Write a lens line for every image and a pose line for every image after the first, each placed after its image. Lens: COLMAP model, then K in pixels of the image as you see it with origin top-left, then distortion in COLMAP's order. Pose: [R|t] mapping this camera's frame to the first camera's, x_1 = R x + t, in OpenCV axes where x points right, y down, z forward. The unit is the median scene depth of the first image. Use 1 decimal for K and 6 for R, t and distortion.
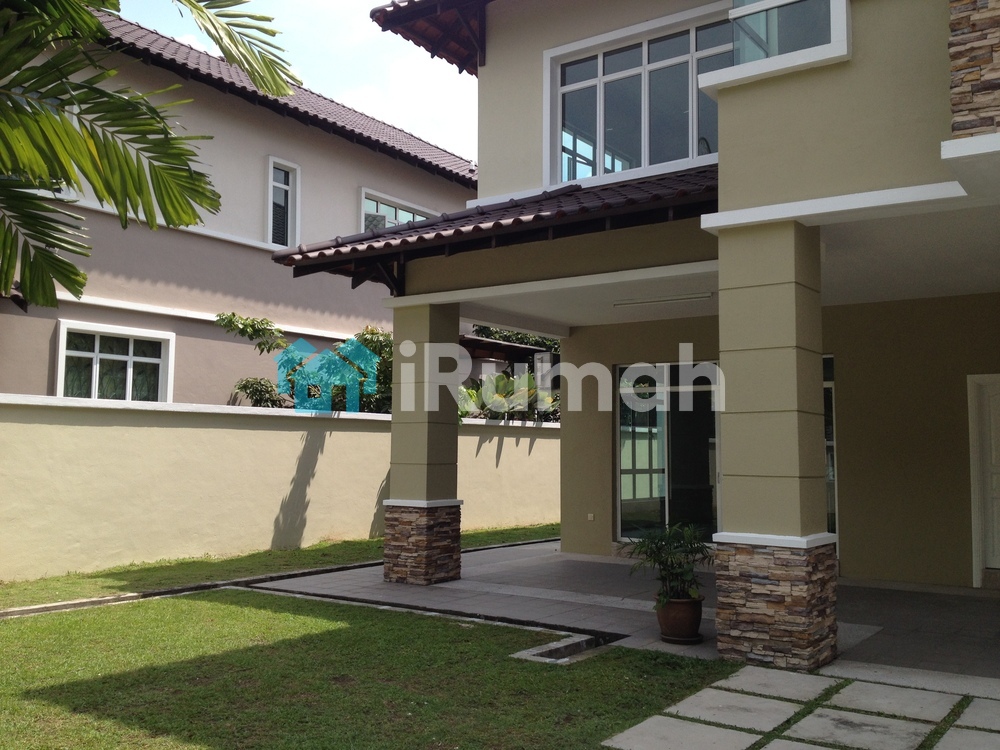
lens RADIAL K [[931.5, 0, 499.9], [0, 931.5, 375.5], [0, 0, 1]] dist [0.000585, 0.000000]
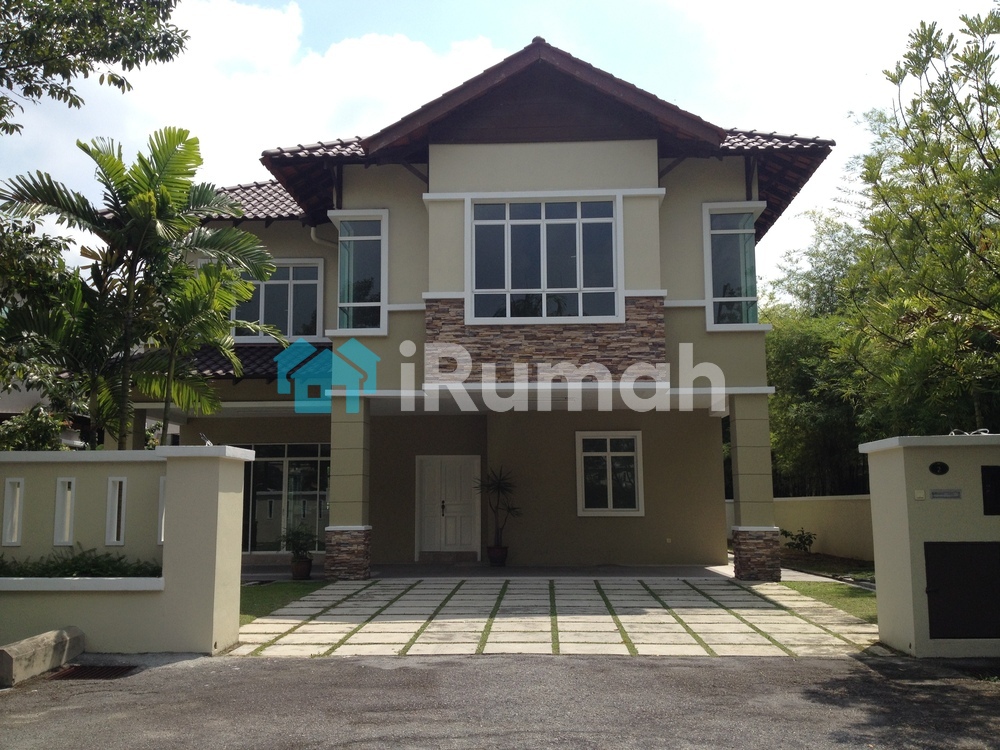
lens RADIAL K [[931.5, 0, 500.3], [0, 931.5, 379.1], [0, 0, 1]] dist [0.000585, 0.000000]
pose [[0.836356, 0.061207, 0.544759, -0.738389], [-0.033467, 0.997595, -0.060706, -0.079572], [-0.547164, 0.032540, 0.836392, -1.283307]]
